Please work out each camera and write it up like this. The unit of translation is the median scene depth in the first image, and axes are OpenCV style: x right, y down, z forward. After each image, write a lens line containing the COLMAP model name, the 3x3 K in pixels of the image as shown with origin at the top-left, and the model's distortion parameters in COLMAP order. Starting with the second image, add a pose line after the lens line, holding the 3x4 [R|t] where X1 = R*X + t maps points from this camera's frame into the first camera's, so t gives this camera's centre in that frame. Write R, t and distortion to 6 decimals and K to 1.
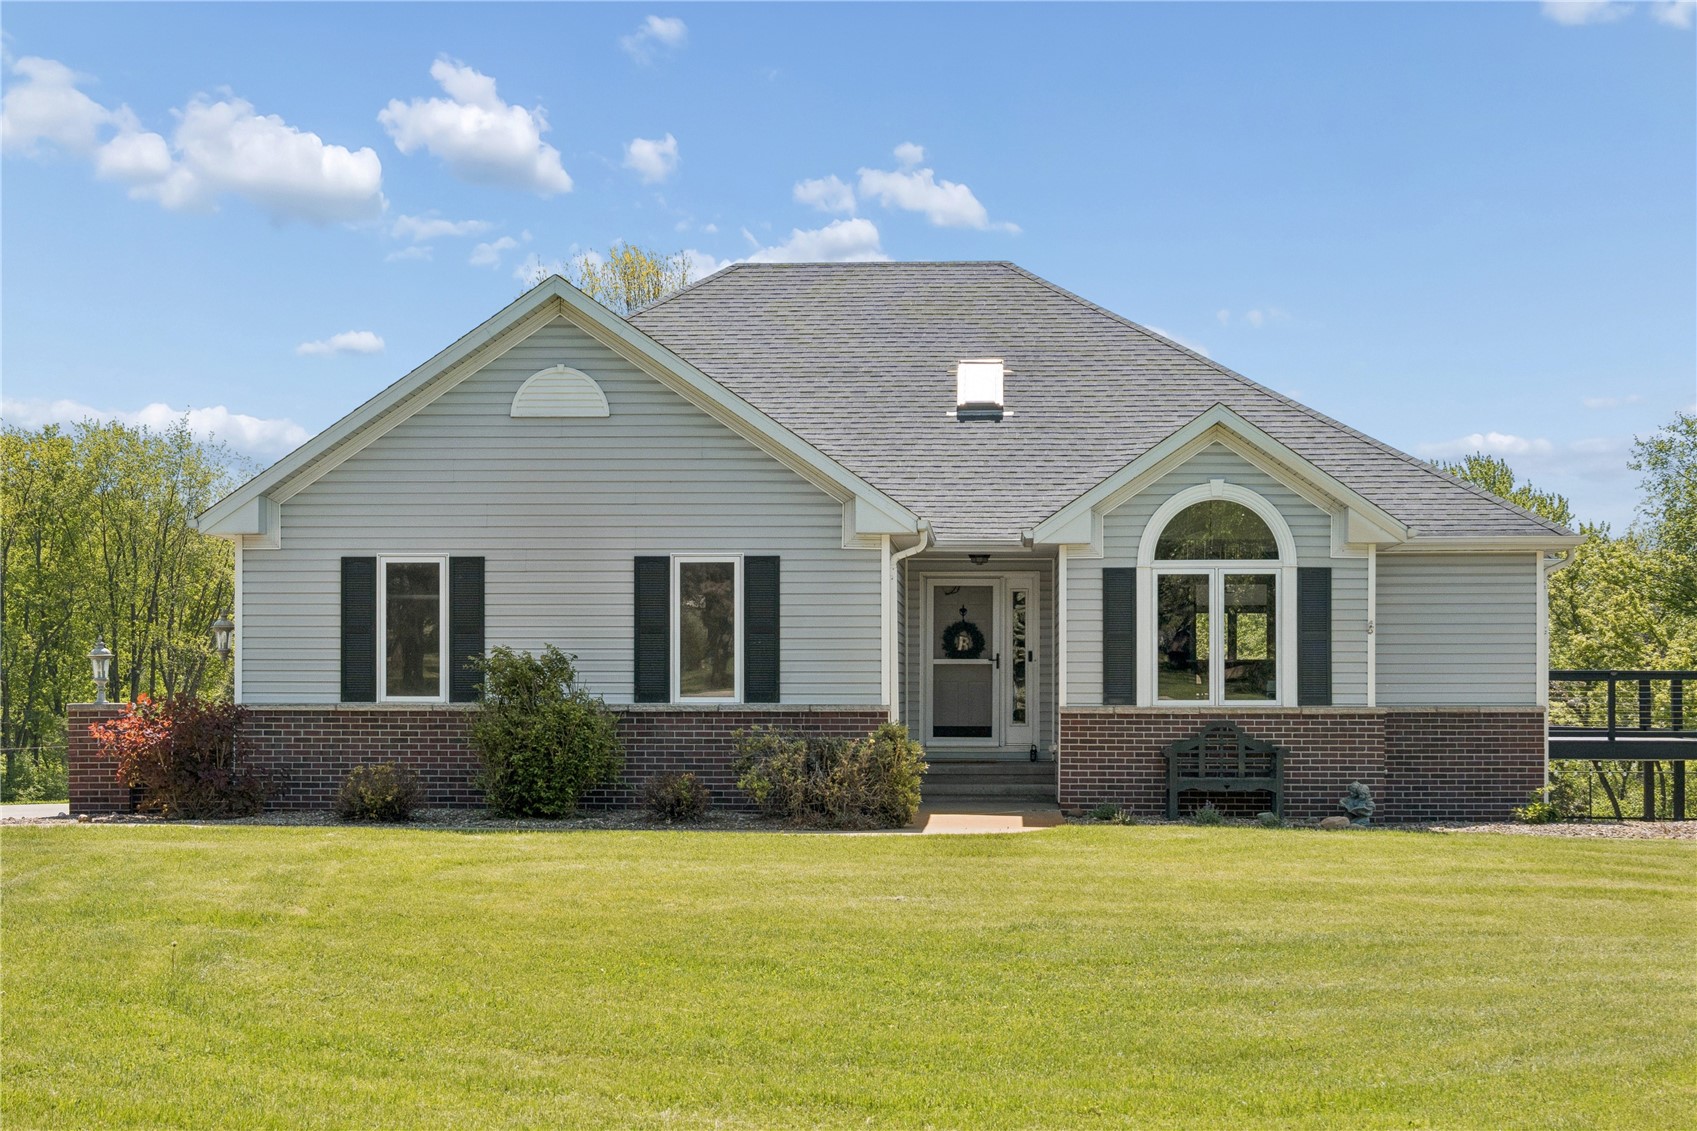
lens RADIAL K [[2588.5, 0, 848.5], [0, 2588.5, 567.0], [0, 0, 1]] dist [0.057212, 0.000000]
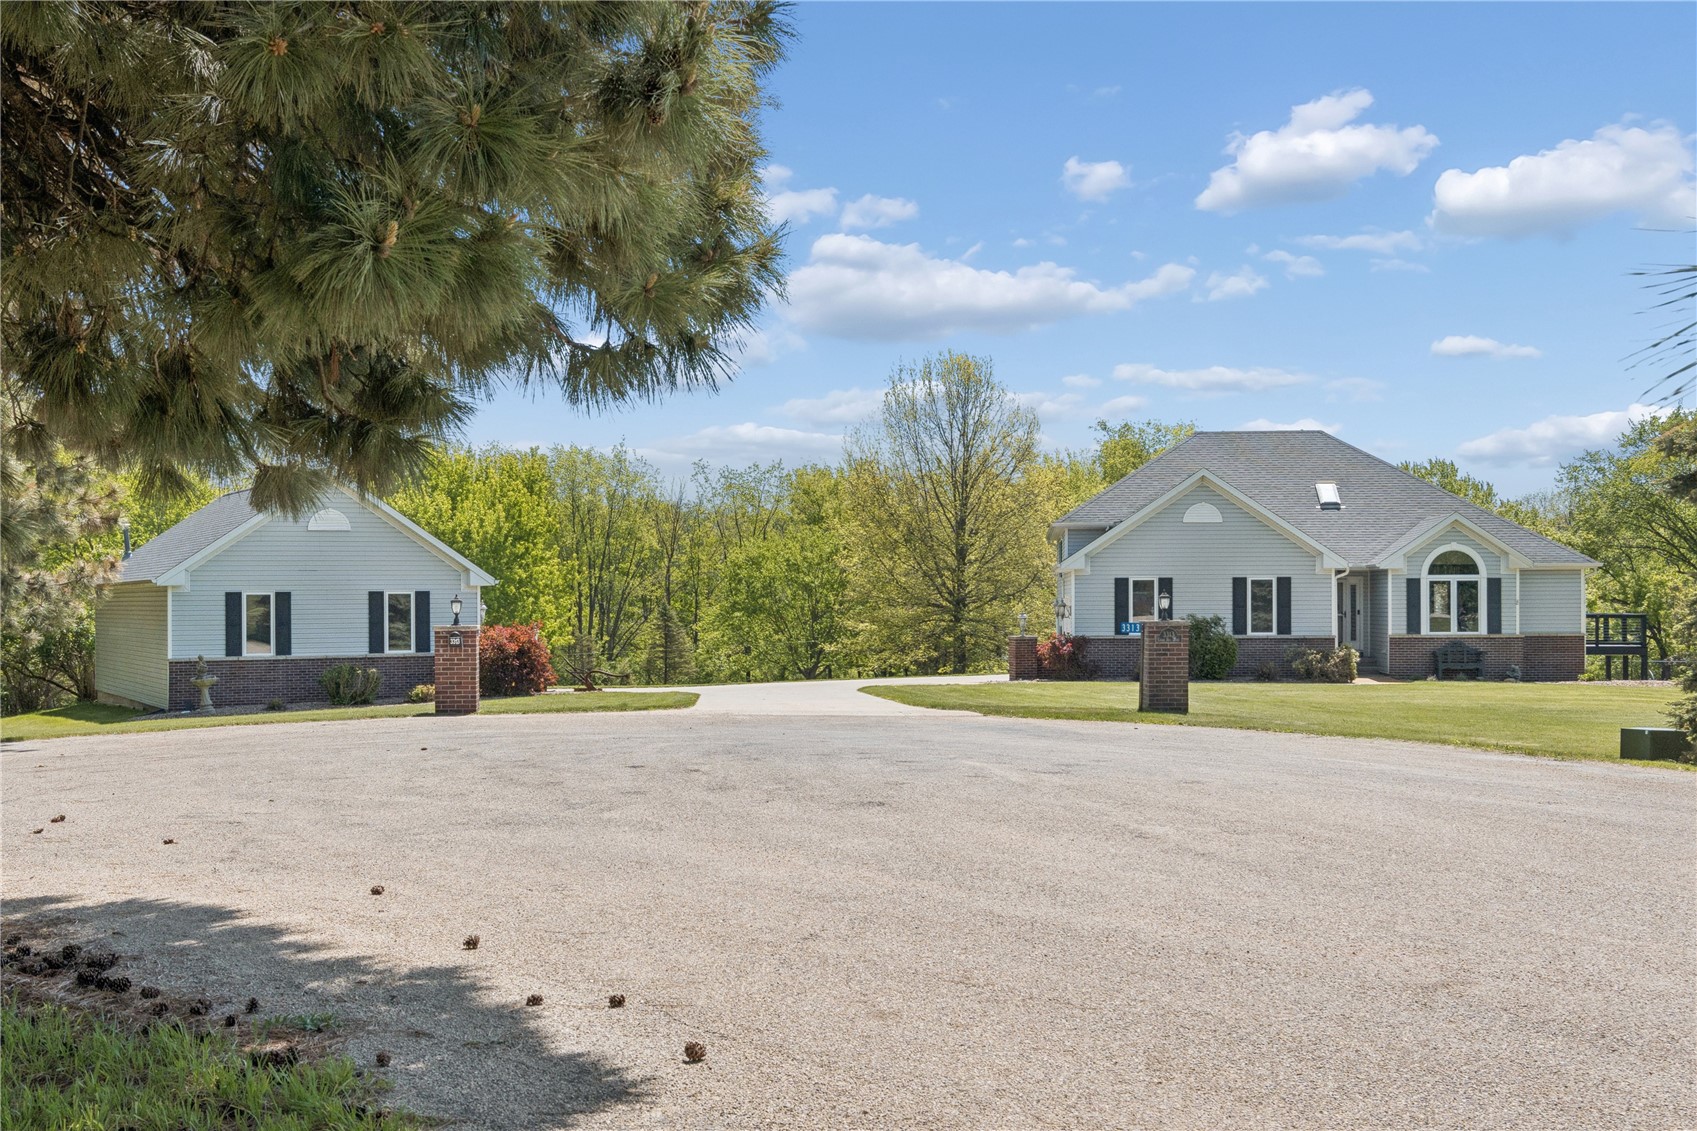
lens RADIAL K [[1911.3, 0, 839.7], [0, 1911.3, 576.4], [0, 0, 1]] dist [-0.000594, 0.000000]
pose [[0.999156, -0.005184, -0.040740, -0.368639], [0.006517, 0.999445, 0.032670, -0.064855], [0.040548, -0.032908, 0.998636, -0.840537]]
